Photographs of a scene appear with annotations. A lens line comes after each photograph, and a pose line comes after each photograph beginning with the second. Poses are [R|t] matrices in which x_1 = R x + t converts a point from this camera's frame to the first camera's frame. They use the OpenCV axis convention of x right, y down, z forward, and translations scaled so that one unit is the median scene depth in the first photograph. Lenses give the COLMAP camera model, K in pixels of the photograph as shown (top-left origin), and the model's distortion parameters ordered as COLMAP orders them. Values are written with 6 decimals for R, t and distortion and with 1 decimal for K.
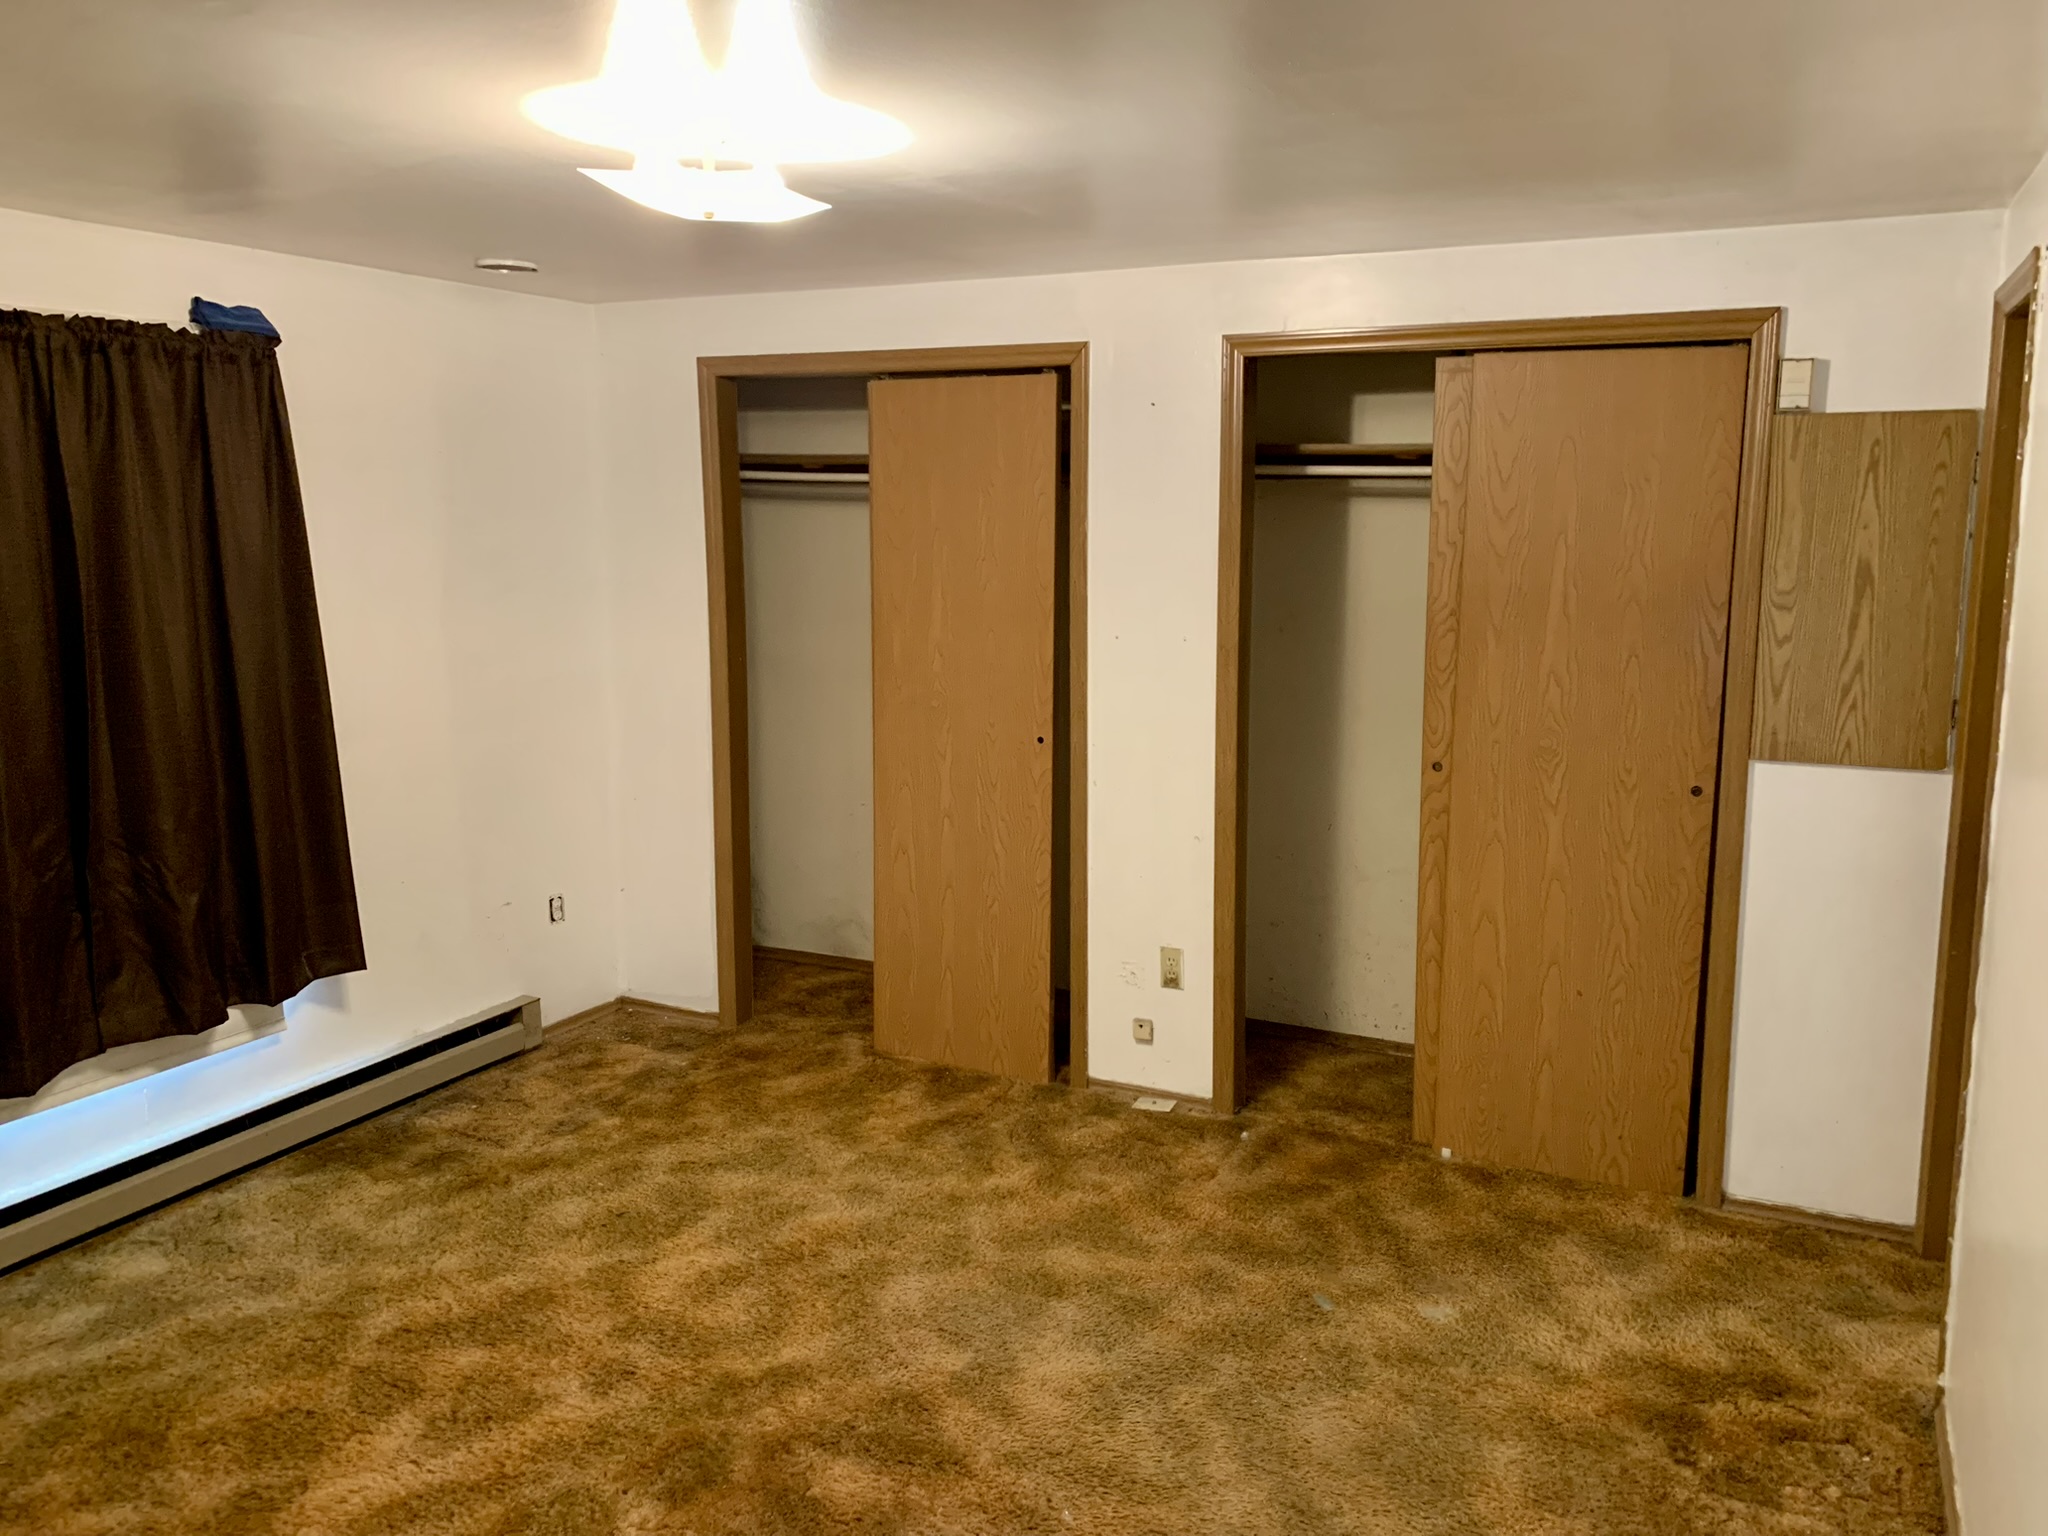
lens RADIAL K [[1581.9, 0, 1015.5], [0, 1581.9, 735.8], [0, 0, 1]] dist [0.069219, -0.069418]
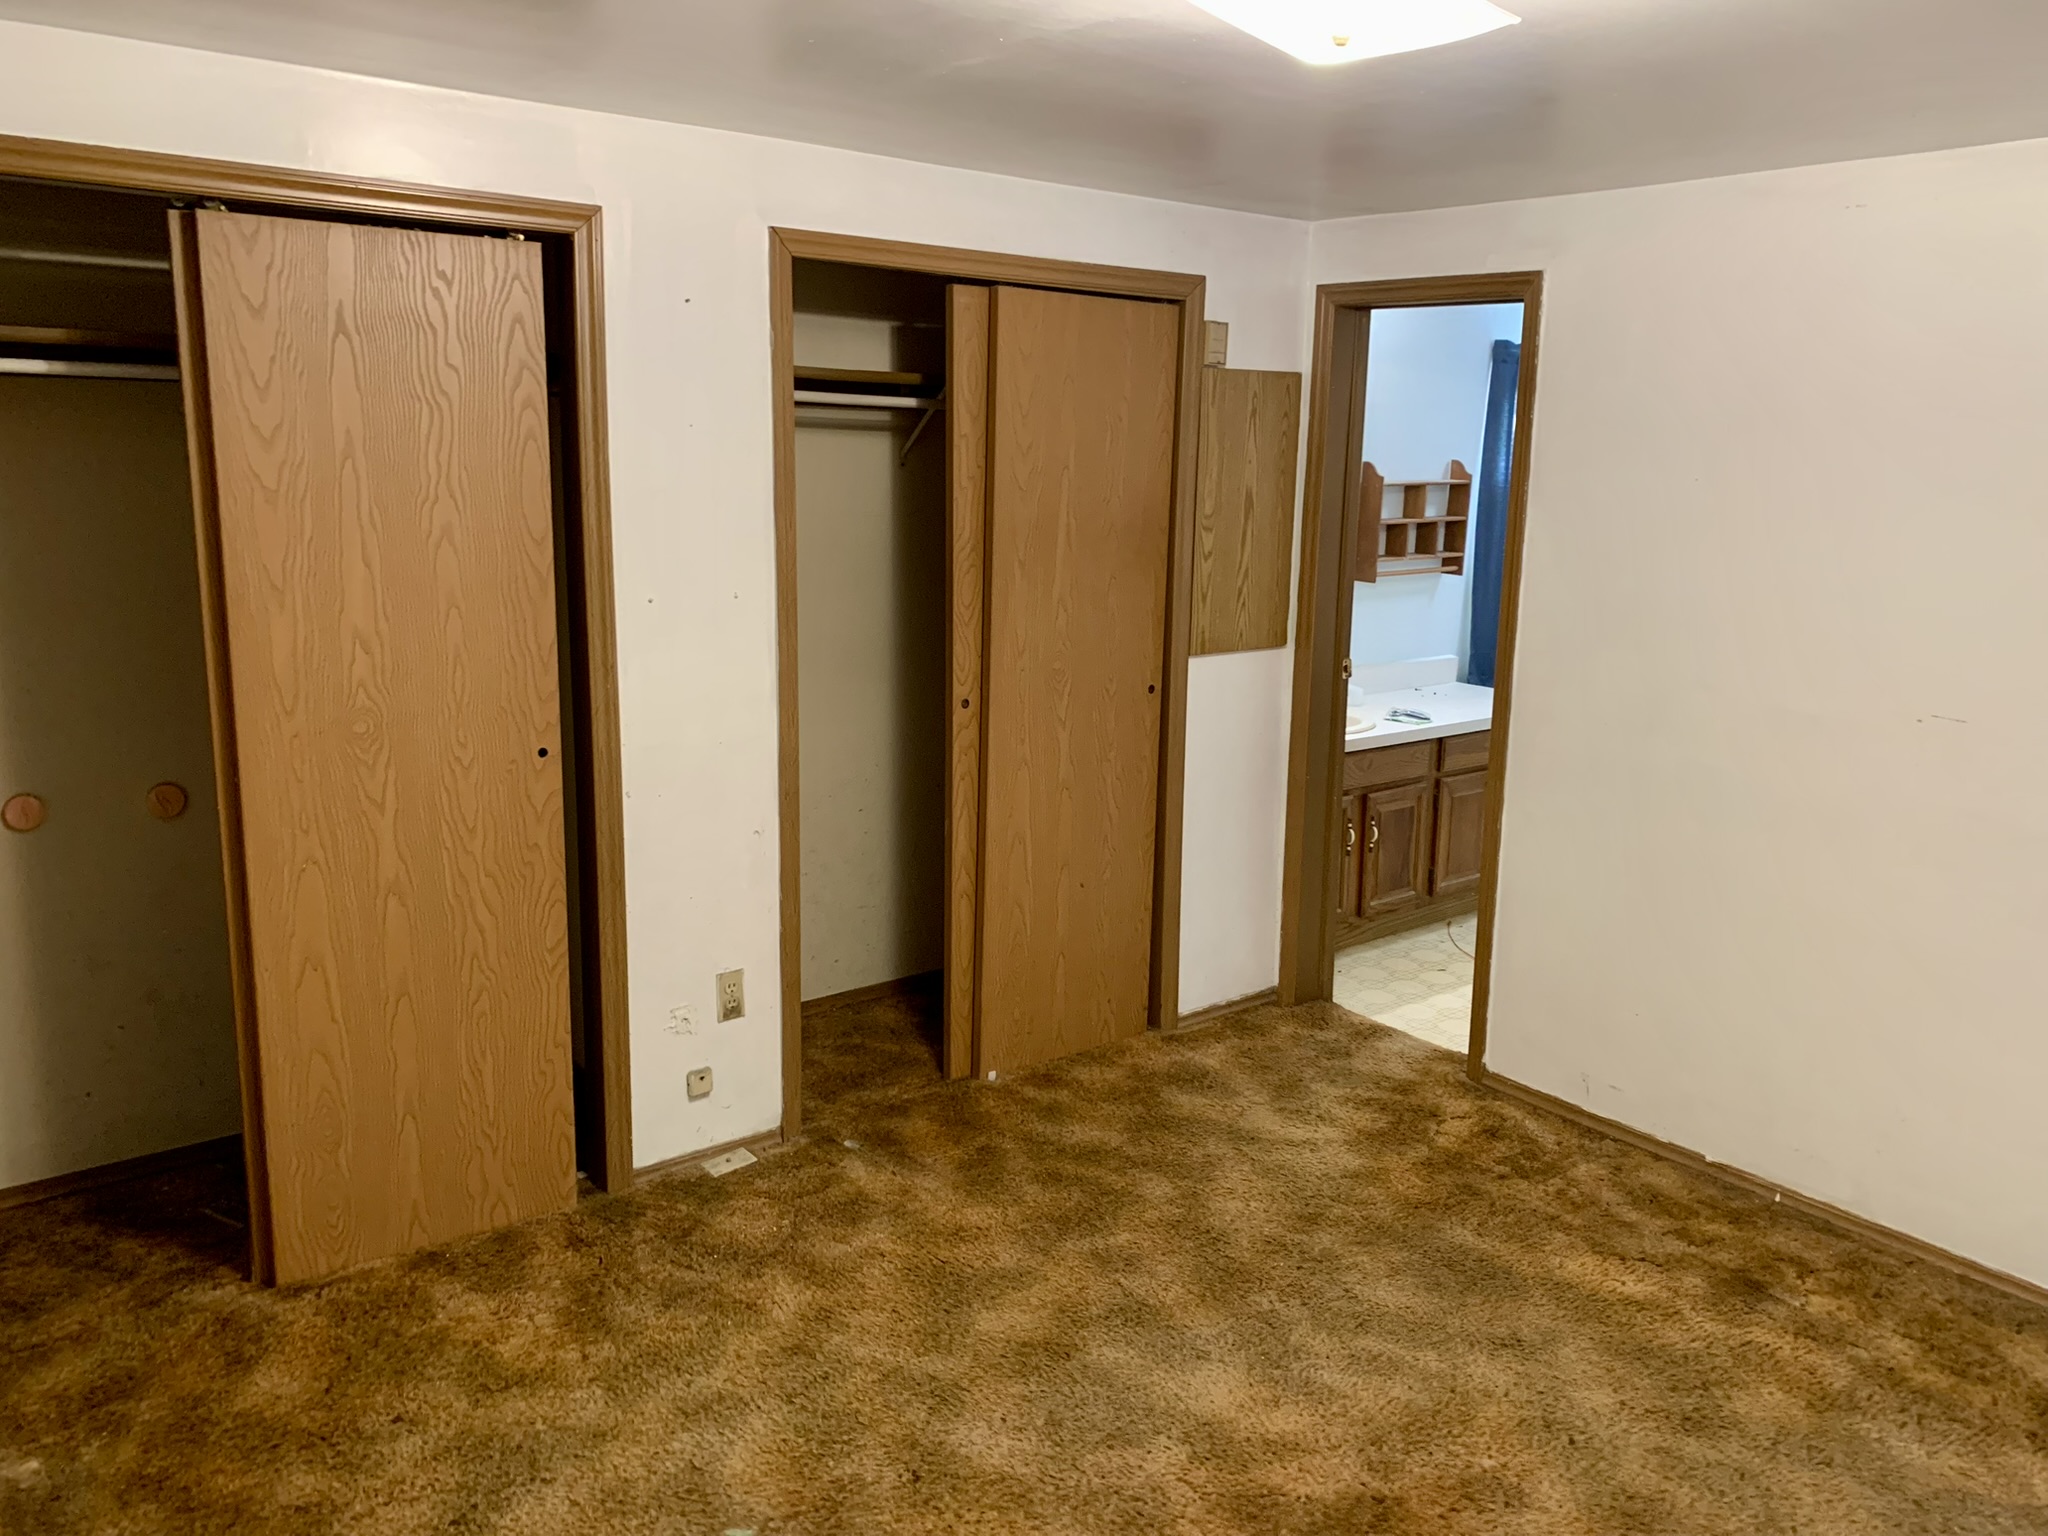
lens RADIAL K [[1602.5, 0, 1023.9], [0, 1602.5, 749.2], [0, 0, 1]] dist [0.074318, -0.105238]
pose [[0.418169, -0.166492, 0.892981, -0.637350], [0.110664, 0.985074, 0.131840, -0.083288], [-0.901603, 0.043690, 0.430353, 0.554188]]
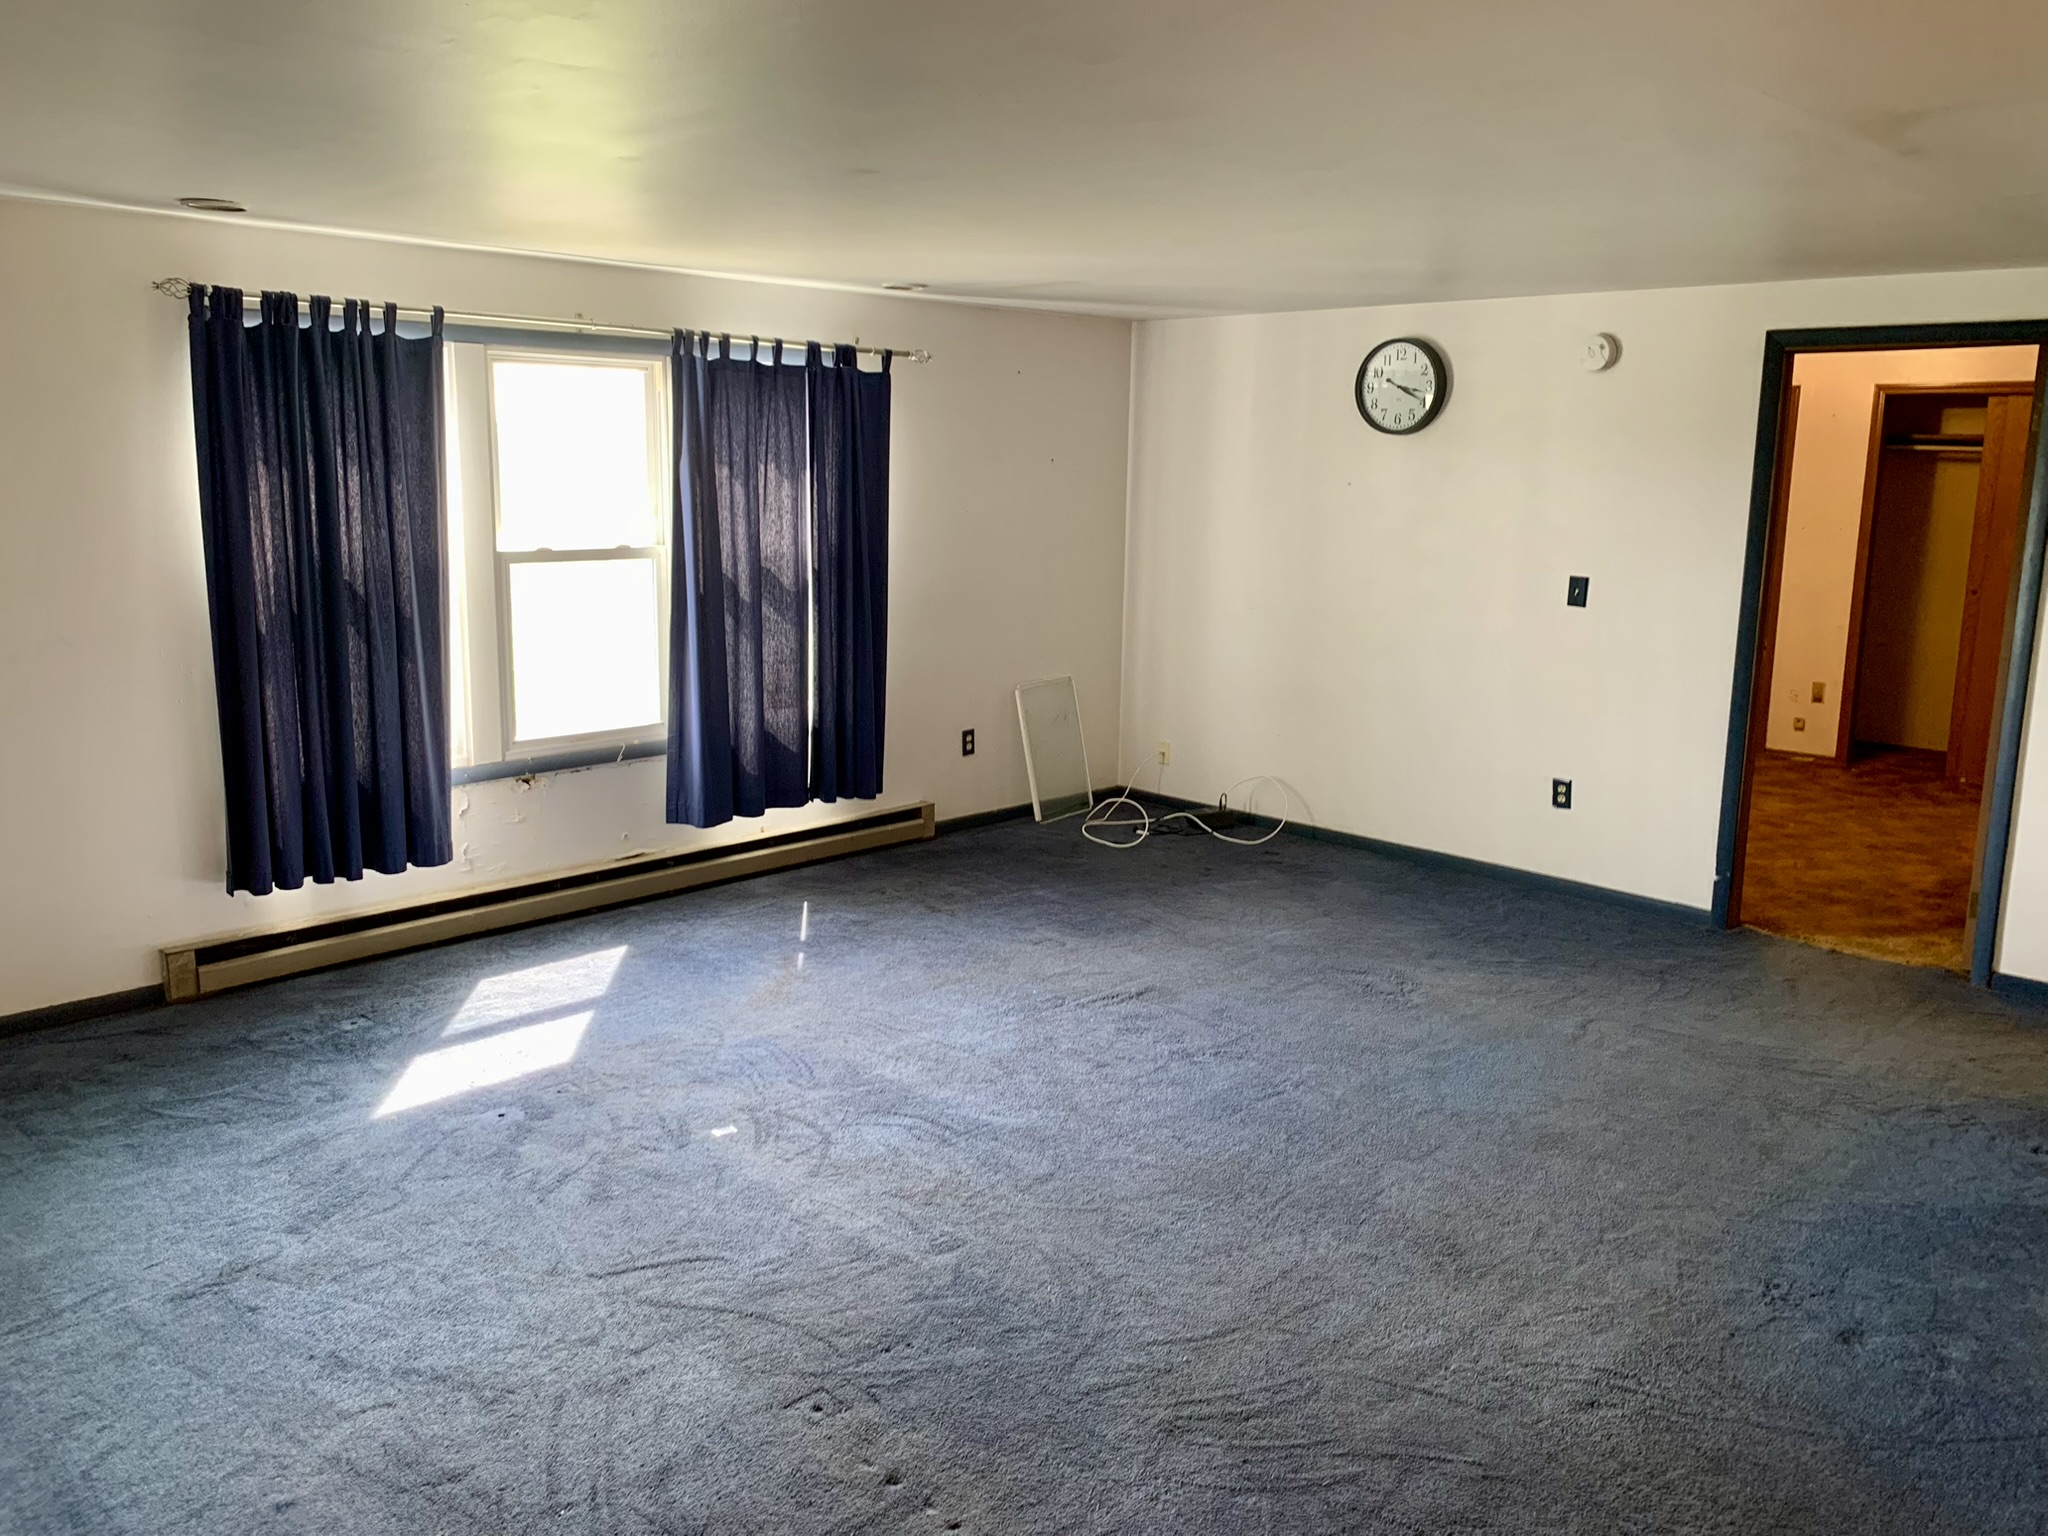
lens RADIAL K [[1581.9, 0, 1015.5], [0, 1581.9, 735.8], [0, 0, 1]] dist [0.069219, -0.069418]
pose [[0.951985, 0.069135, -0.298235, -0.299148], [-0.062623, 0.997545, 0.031348, 0.227120], [0.299670, -0.011166, 0.953978, -1.435414]]
